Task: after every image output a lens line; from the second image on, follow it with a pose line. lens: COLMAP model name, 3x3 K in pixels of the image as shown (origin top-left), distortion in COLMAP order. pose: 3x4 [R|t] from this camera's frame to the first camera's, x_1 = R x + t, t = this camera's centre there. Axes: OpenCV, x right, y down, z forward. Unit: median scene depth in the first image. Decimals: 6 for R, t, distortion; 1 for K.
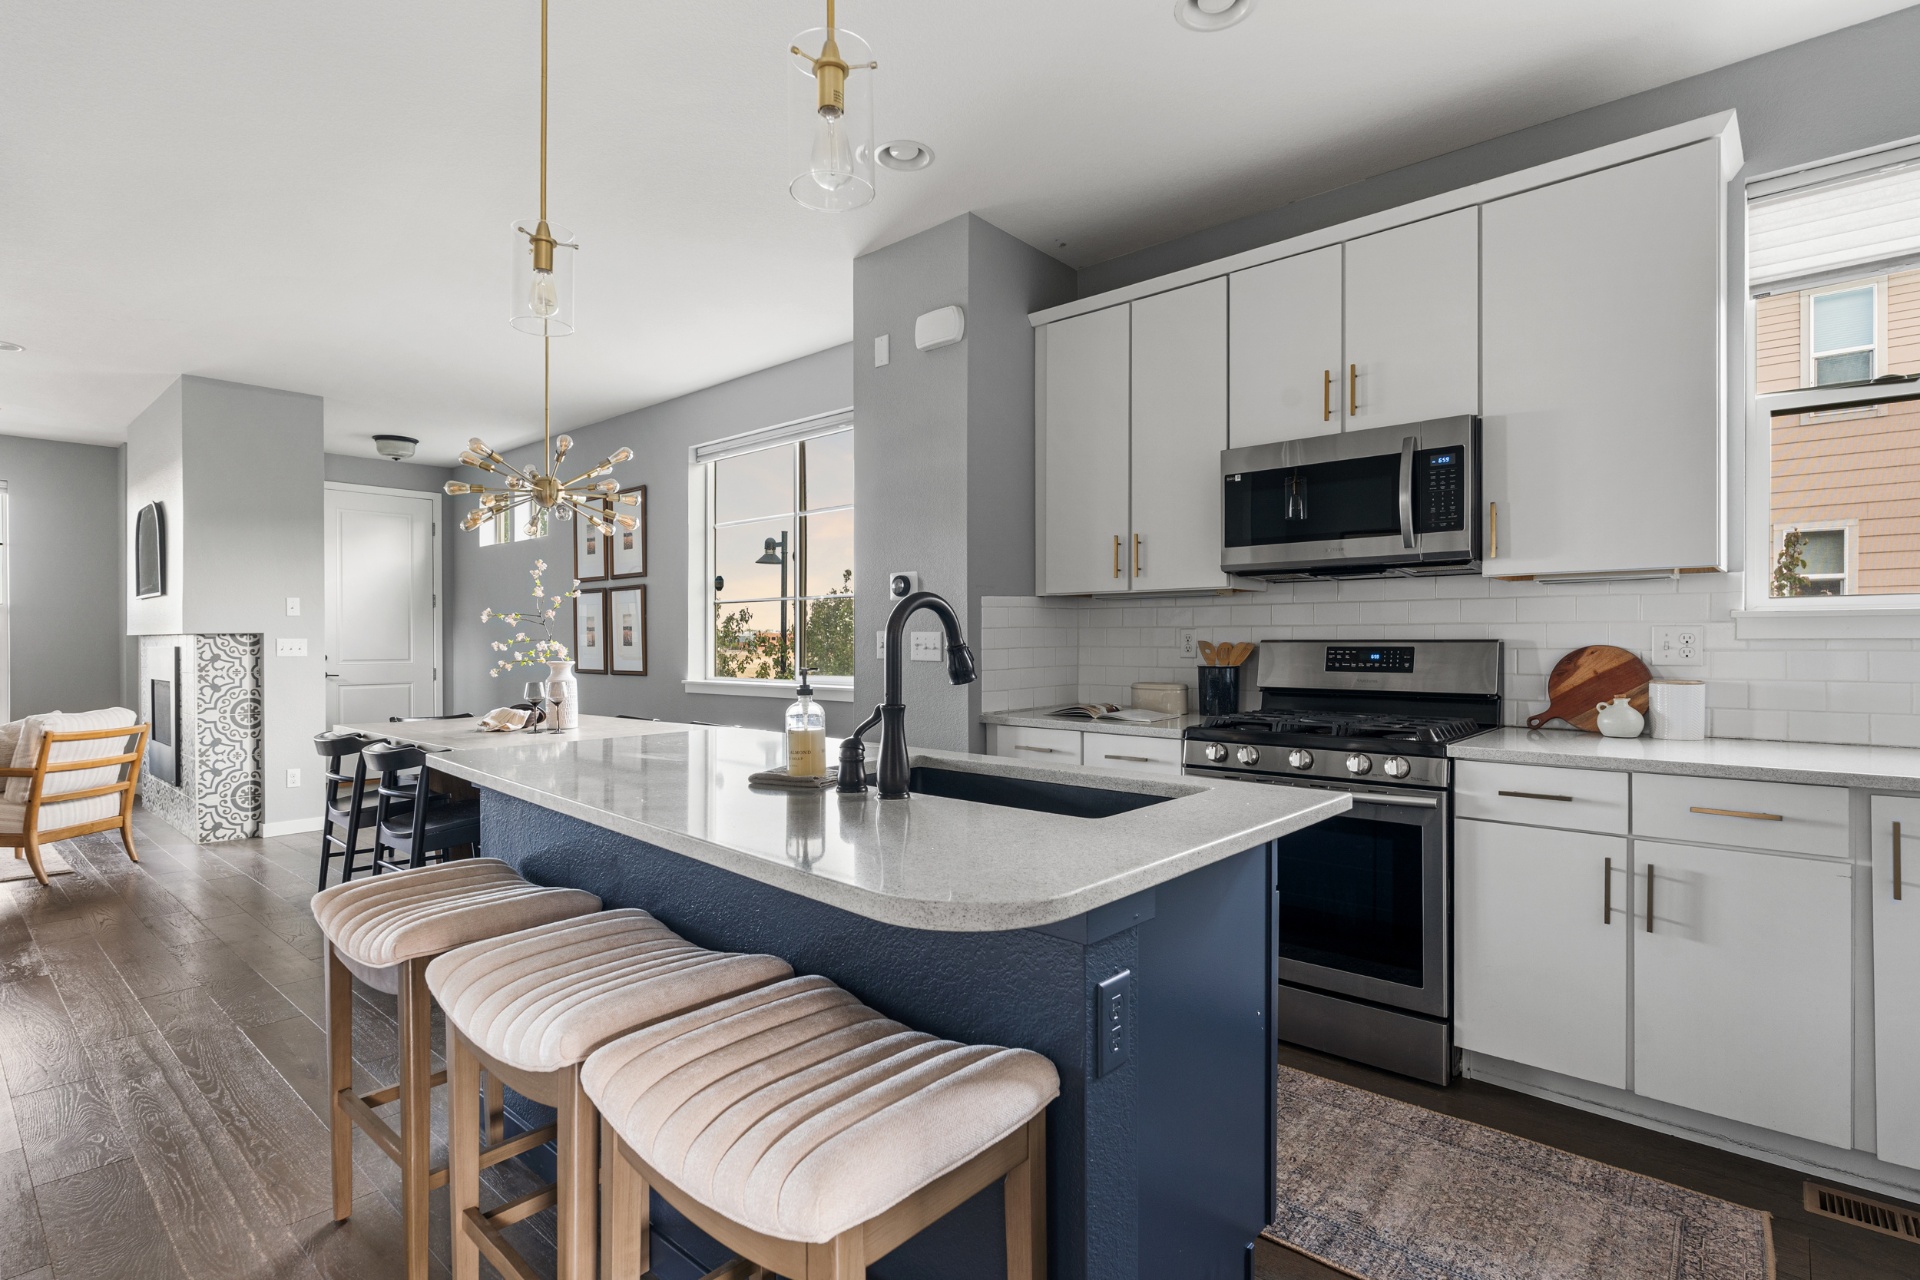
lens RADIAL K [[925.4, 0, 962.6], [0, 925.4, 644.5], [0, 0, 1]] dist [0.000117, 0.000506]
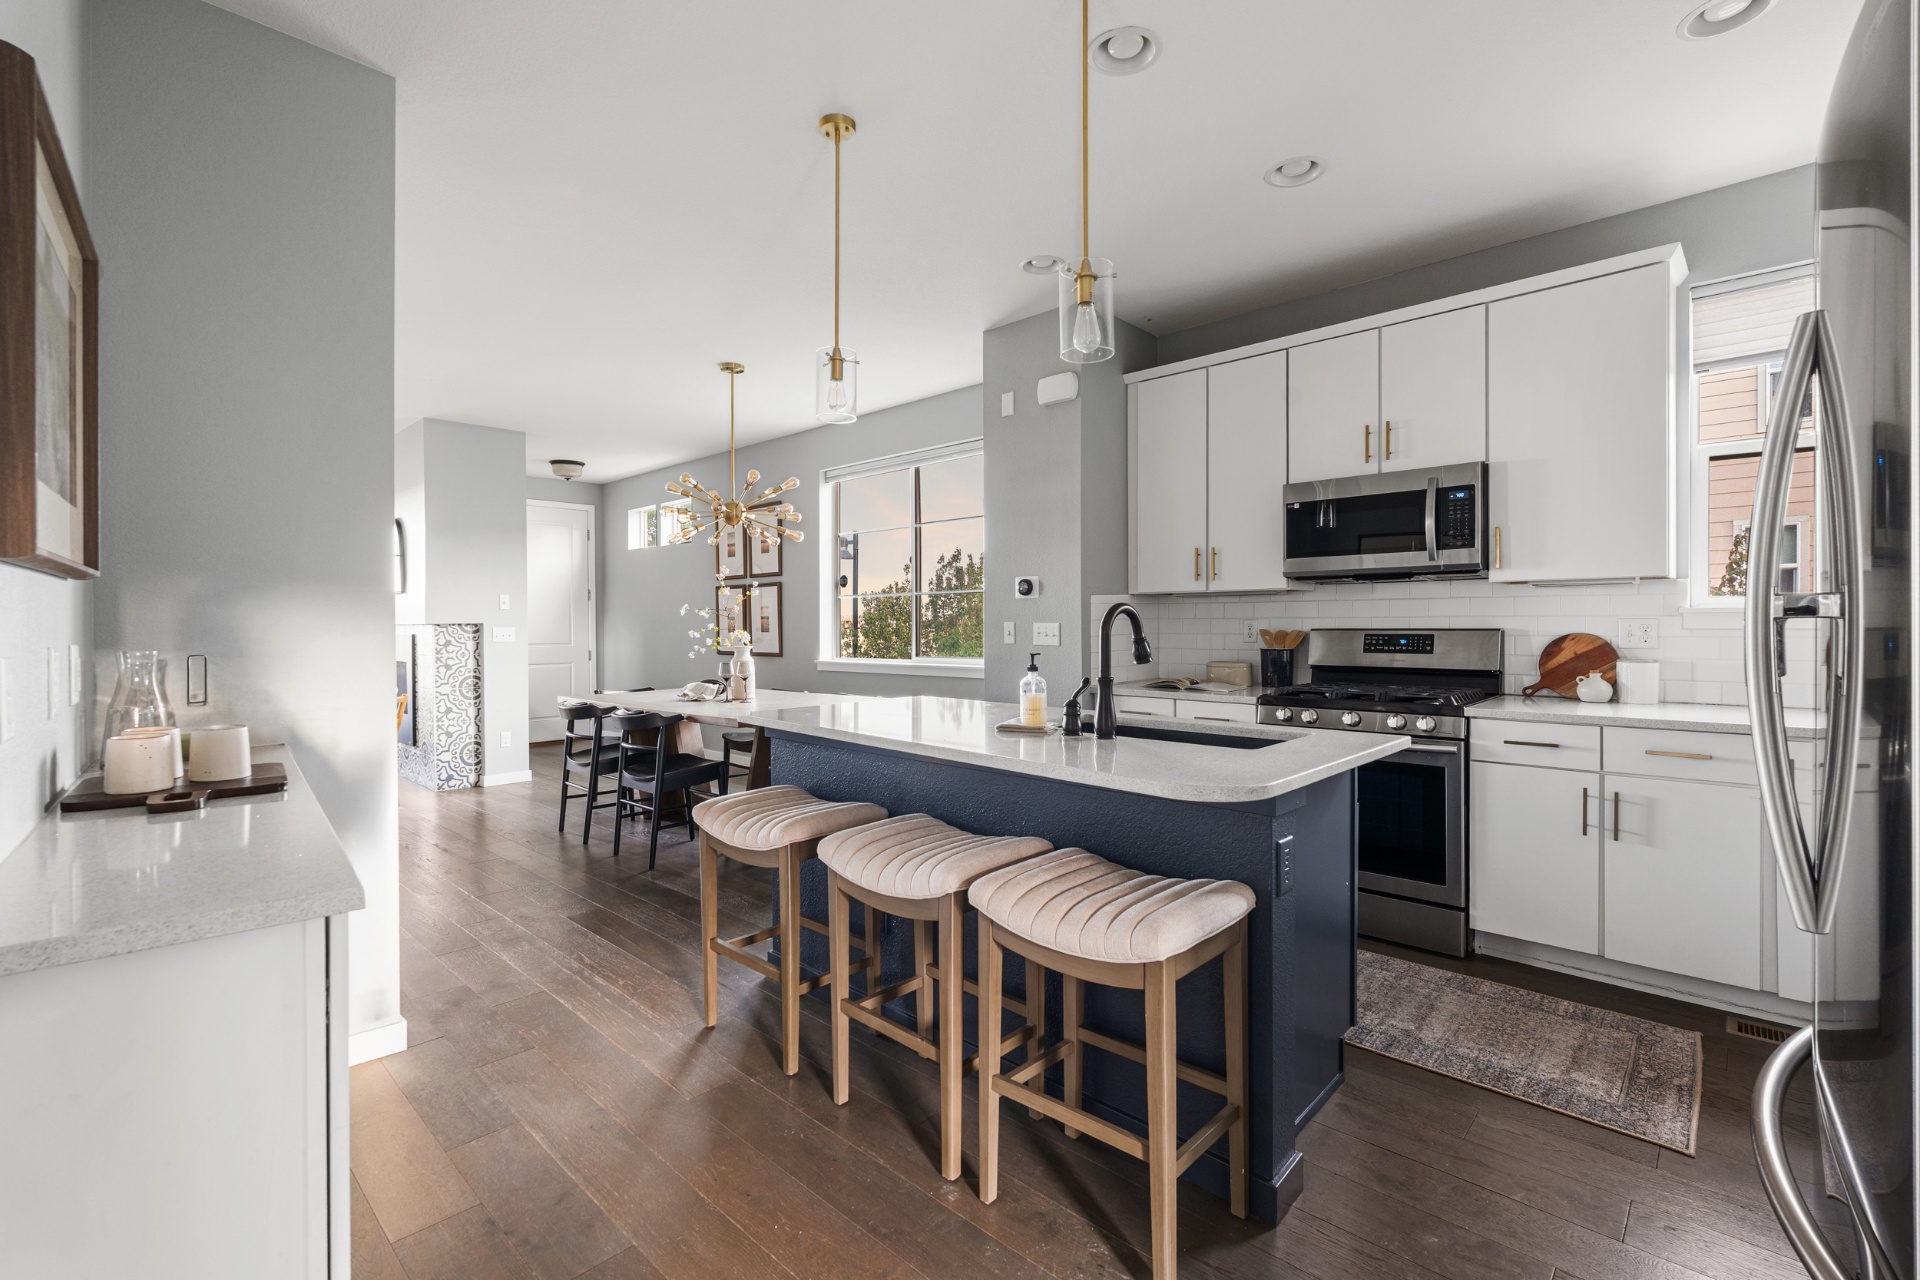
lens RADIAL K [[836.5, 0, 961.1], [0, 836.5, 630.9], [0, 0, 1]] dist [0.000194, -0.000244]
pose [[0.999522, -0.003246, -0.030748, -0.157197], [0.003405, 0.999981, 0.005116, -0.011411], [0.030731, -0.005218, 0.999514, -0.222371]]
